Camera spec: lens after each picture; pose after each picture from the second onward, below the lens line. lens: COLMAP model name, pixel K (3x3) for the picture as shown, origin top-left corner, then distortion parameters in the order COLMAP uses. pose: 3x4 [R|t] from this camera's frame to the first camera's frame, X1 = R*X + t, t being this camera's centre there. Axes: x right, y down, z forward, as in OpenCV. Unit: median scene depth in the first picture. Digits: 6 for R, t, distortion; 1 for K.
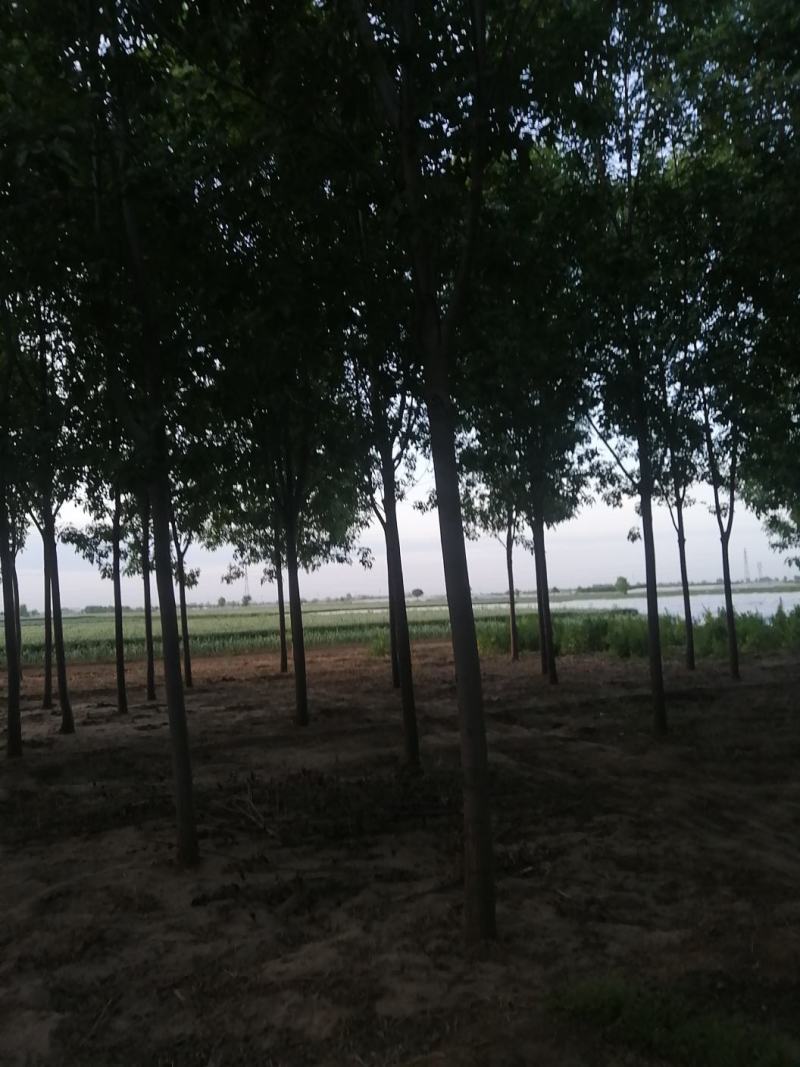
lens RADIAL K [[878.5, 0, 400.6], [0, 878.5, 533.6], [0, 0, 1]] dist [0.049554, 0.002860]
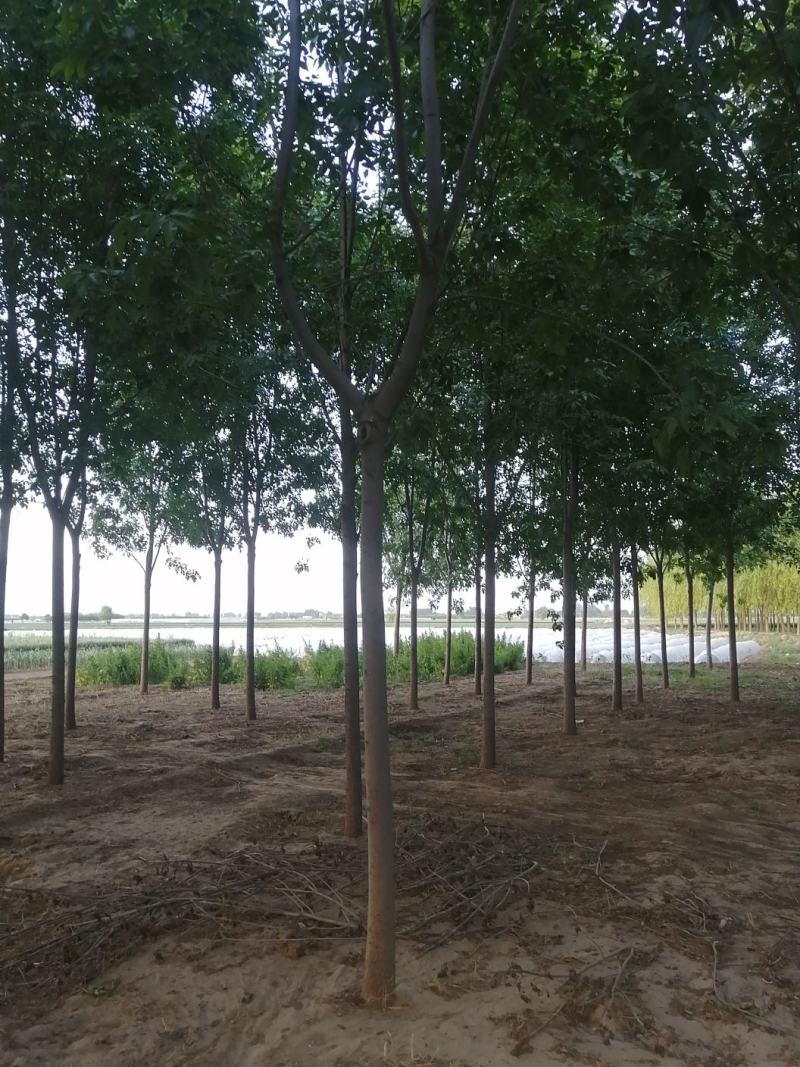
lens RADIAL K [[878.5, 0, 399.9], [0, 878.5, 535.0], [0, 0, 1]] dist [0.049554, 0.002860]
pose [[0.784382, 0.103085, 0.611653, -0.208594], [-0.081021, 0.994672, -0.063736, 0.019824], [-0.614964, 0.000437, 0.788555, 0.140566]]
